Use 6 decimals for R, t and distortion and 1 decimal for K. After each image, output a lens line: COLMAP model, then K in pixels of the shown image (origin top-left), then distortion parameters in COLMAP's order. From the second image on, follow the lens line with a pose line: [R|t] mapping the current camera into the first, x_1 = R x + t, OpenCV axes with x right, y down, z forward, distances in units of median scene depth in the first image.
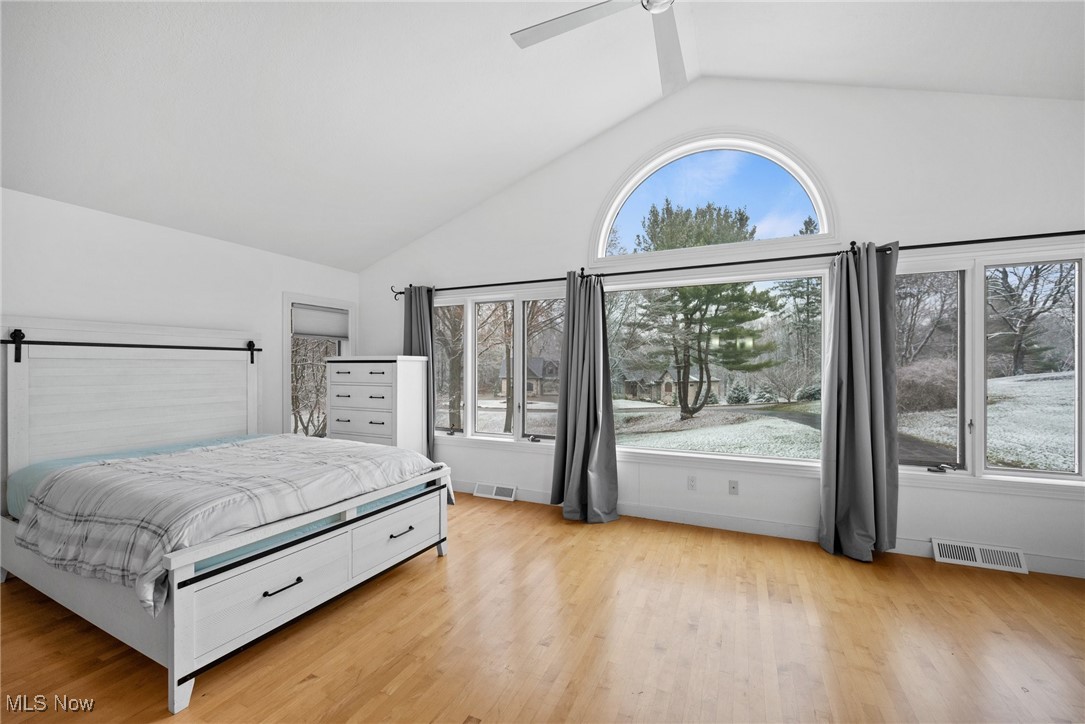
lens RADIAL K [[435.0, 0, 547.8], [0, 435.0, 364.0], [0, 0, 1]] dist [-0.008831, 0.001964]
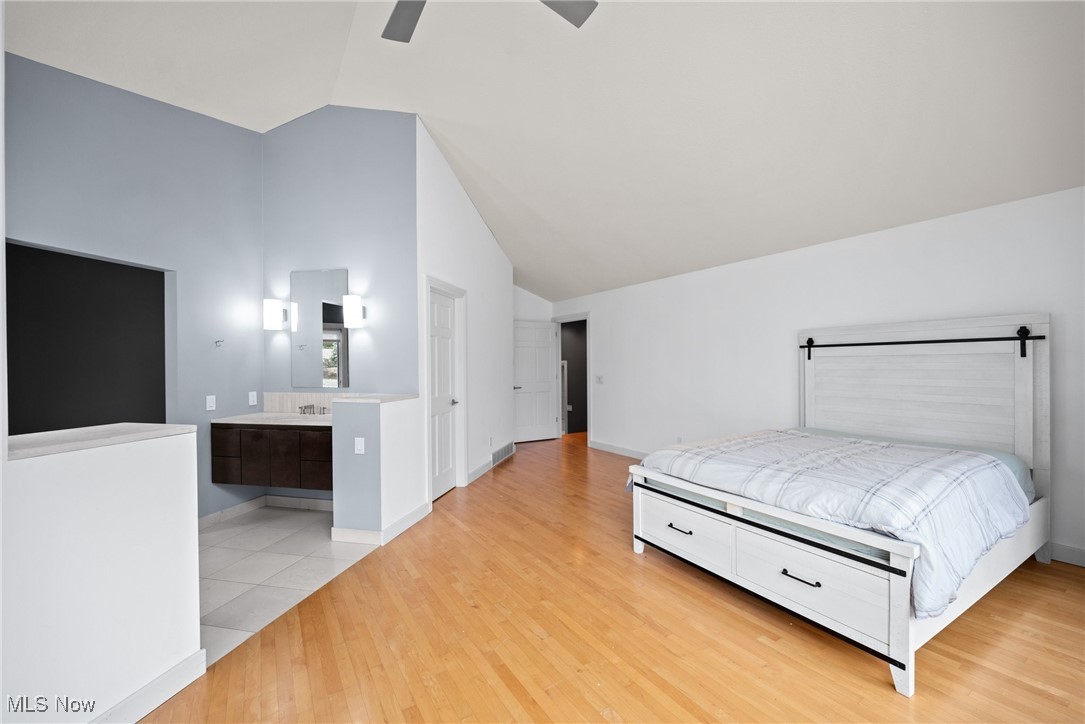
lens RADIAL K [[435.0, 0, 547.5], [0, 435.0, 366.7], [0, 0, 1]] dist [-0.008831, 0.001964]
pose [[-0.542675, 0.008687, -0.839898, 0.544375], [0.011908, 0.999926, 0.002647, 0.005614], [0.839858, -0.008565, -0.542738, 1.035437]]
